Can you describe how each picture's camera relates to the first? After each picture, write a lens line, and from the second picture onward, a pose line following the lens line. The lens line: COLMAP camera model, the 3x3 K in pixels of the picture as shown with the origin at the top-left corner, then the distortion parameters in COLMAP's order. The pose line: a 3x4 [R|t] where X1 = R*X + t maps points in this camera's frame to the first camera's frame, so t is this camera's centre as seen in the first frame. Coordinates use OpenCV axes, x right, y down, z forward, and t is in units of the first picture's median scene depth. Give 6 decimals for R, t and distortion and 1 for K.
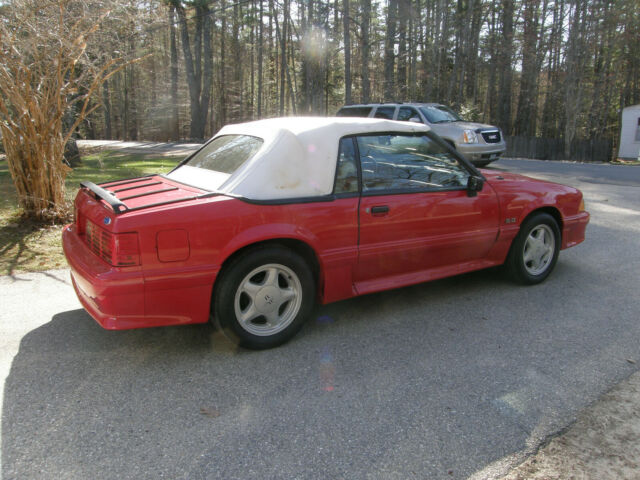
lens RADIAL K [[533.3, 0, 320.0], [0, 533.3, 240.0], [0, 0, 1]] dist [-0.156154, 0.149153]
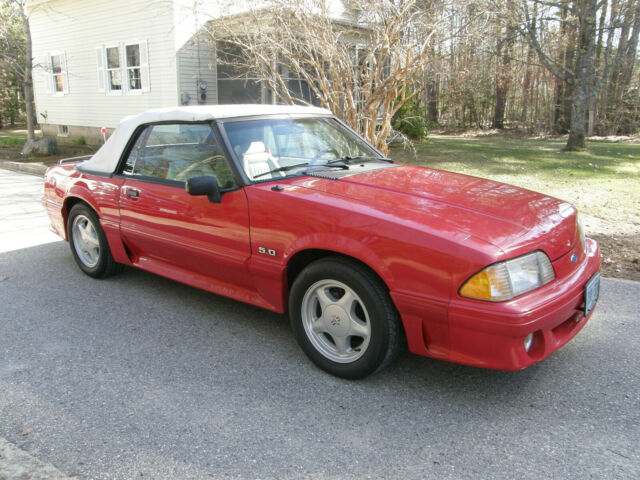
lens RADIAL K [[533.3, 0, 320.0], [0, 533.3, 240.0], [0, 0, 1]] dist [-0.156154, 0.149153]
pose [[0.315962, 0.229418, -0.920617, 1.297974], [-0.192825, 0.965601, 0.174449, -0.236652], [0.928971, 0.122399, 0.349331, 1.043711]]
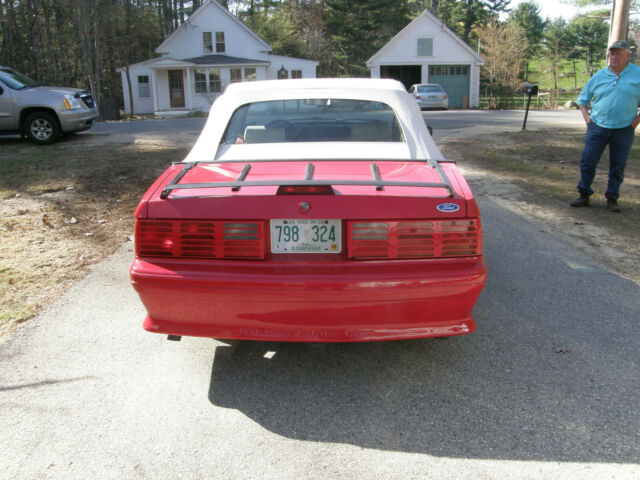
lens RADIAL K [[533.3, 0, 320.0], [0, 533.3, 240.0], [0, 0, 1]] dist [-0.156154, 0.149153]
pose [[0.554027, -0.258260, 0.791426, -0.993484], [0.201185, 0.964021, 0.173745, -0.145600], [-0.807823, 0.062964, 0.586052, 0.574951]]
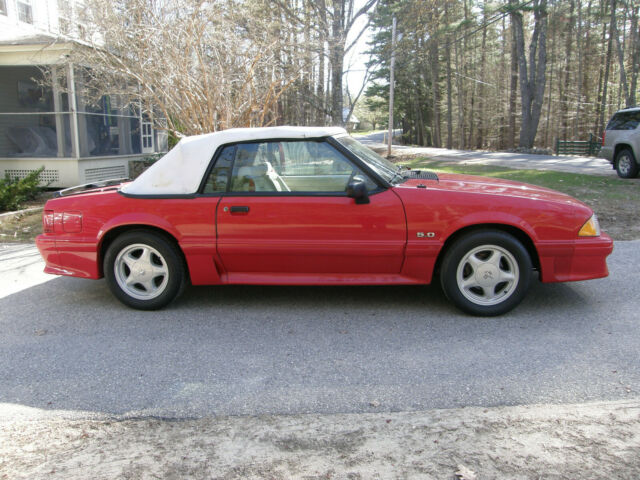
lens RADIAL K [[533.3, 0, 320.0], [0, 533.3, 240.0], [0, 0, 1]] dist [-0.156154, 0.149153]
pose [[0.782447, 0.095471, -0.615355, 0.982561], [-0.105475, 0.994218, 0.020135, -0.035169], [0.613719, 0.049150, 0.787993, 0.242144]]
